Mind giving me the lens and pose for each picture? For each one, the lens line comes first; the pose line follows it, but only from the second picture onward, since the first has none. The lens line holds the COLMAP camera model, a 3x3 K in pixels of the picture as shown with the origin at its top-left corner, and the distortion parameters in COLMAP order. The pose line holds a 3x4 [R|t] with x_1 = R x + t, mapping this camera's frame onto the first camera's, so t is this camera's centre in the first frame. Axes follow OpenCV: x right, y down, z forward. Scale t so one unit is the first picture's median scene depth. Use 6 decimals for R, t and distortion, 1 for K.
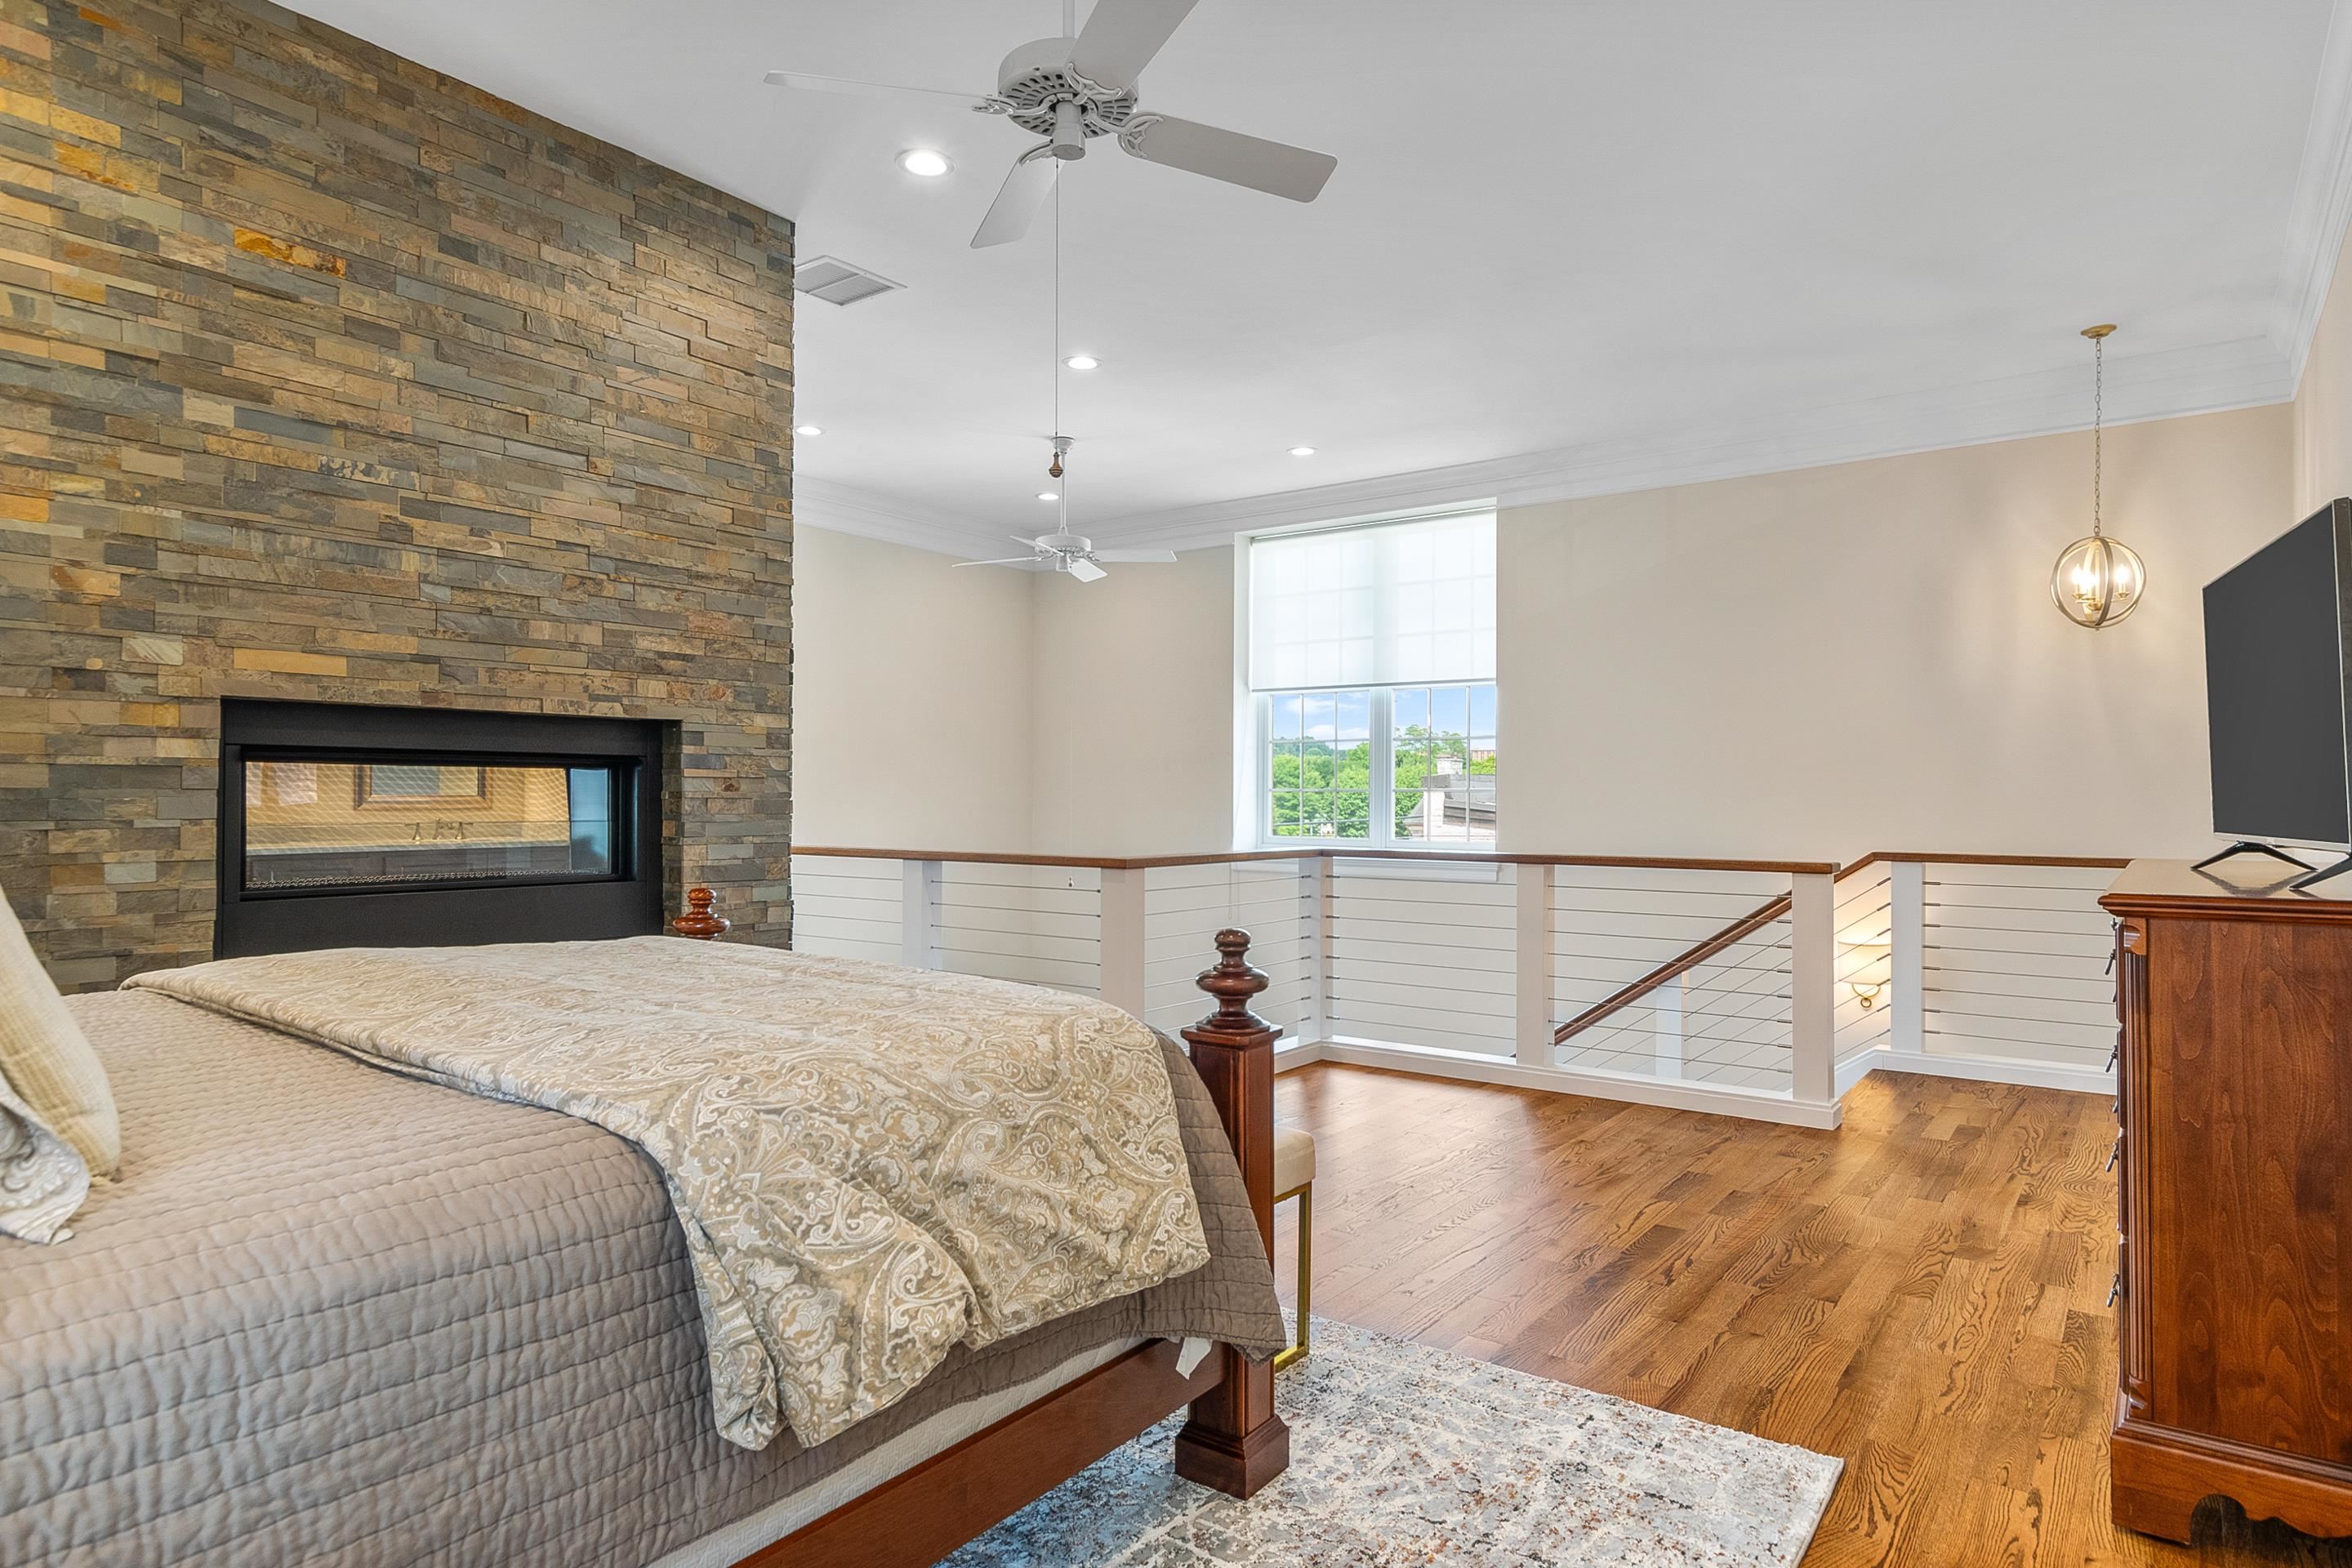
lens RADIAL K [[1367.0, 0, 1204.4], [0, 1367.0, 784.8], [0, 0, 1]] dist [-0.000978, -0.001296]
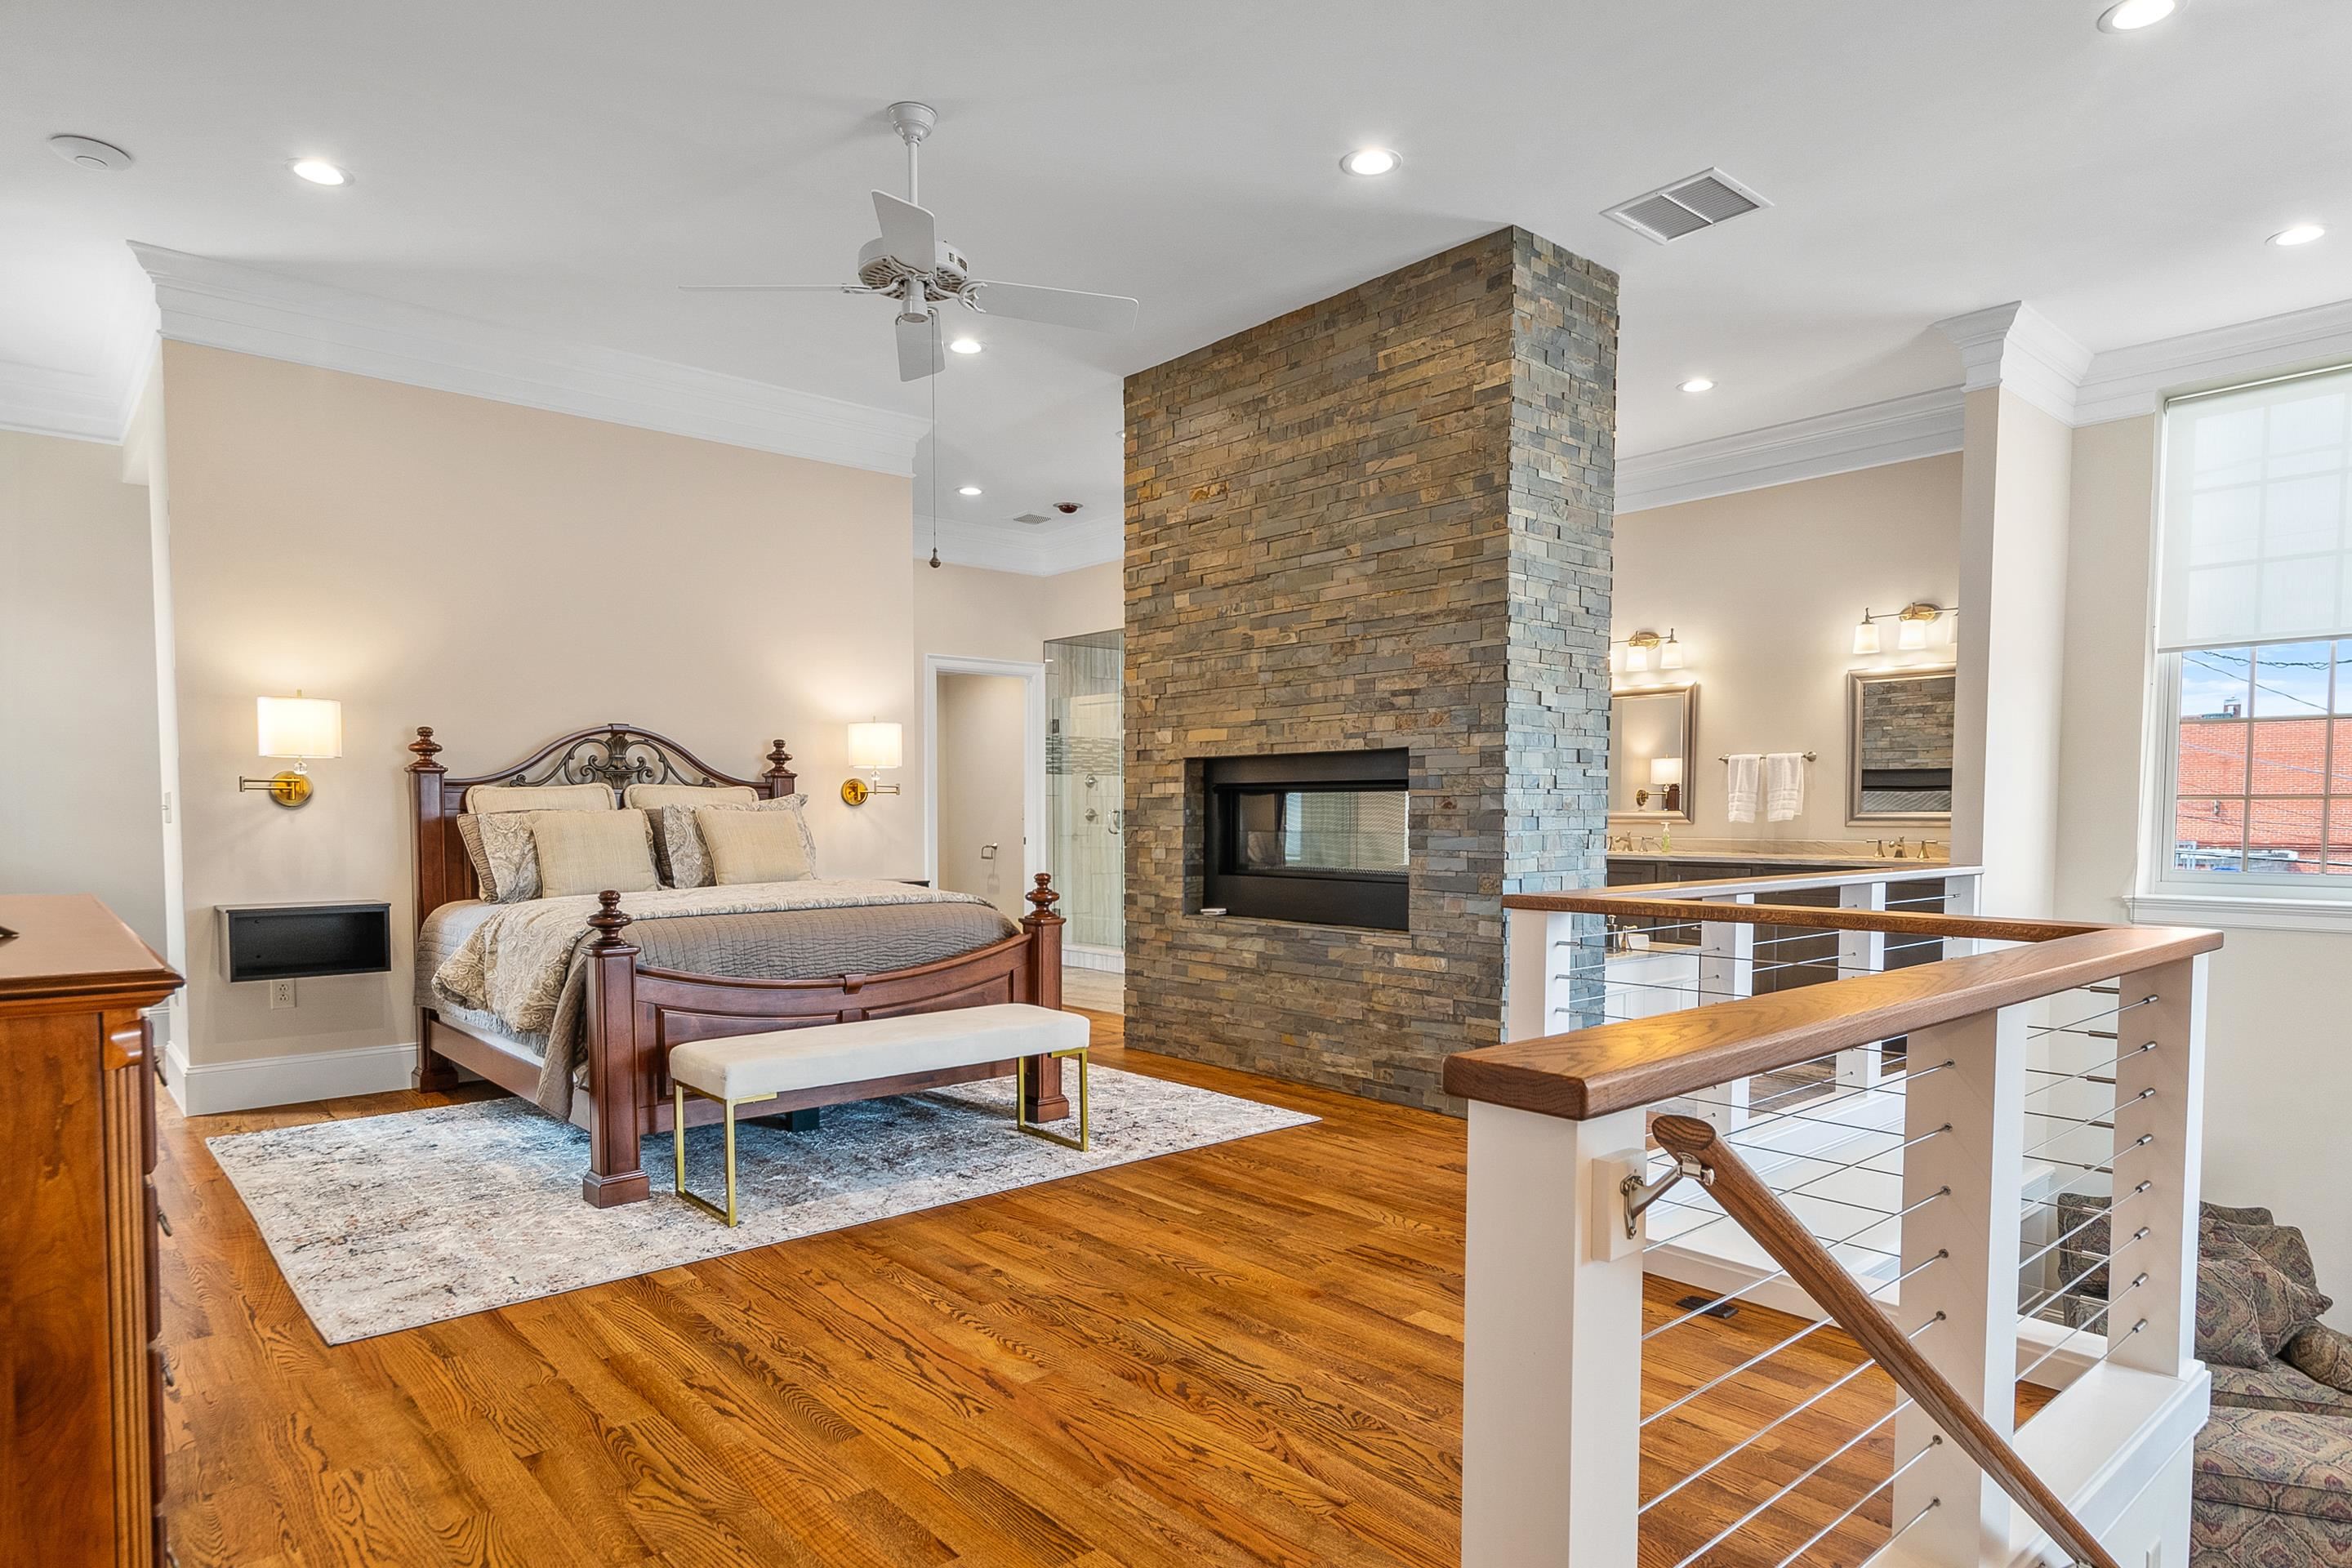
lens RADIAL K [[1324.5, 0, 1166.0], [0, 1324.5, 888.7], [0, 0, 1]] dist [-0.004820, 0.005298]
pose [[-0.241241, 0.053268, -0.969002, 0.829727], [0.008049, 0.998568, 0.052889, 0.012188], [0.970432, 0.004960, -0.241324, 1.172764]]
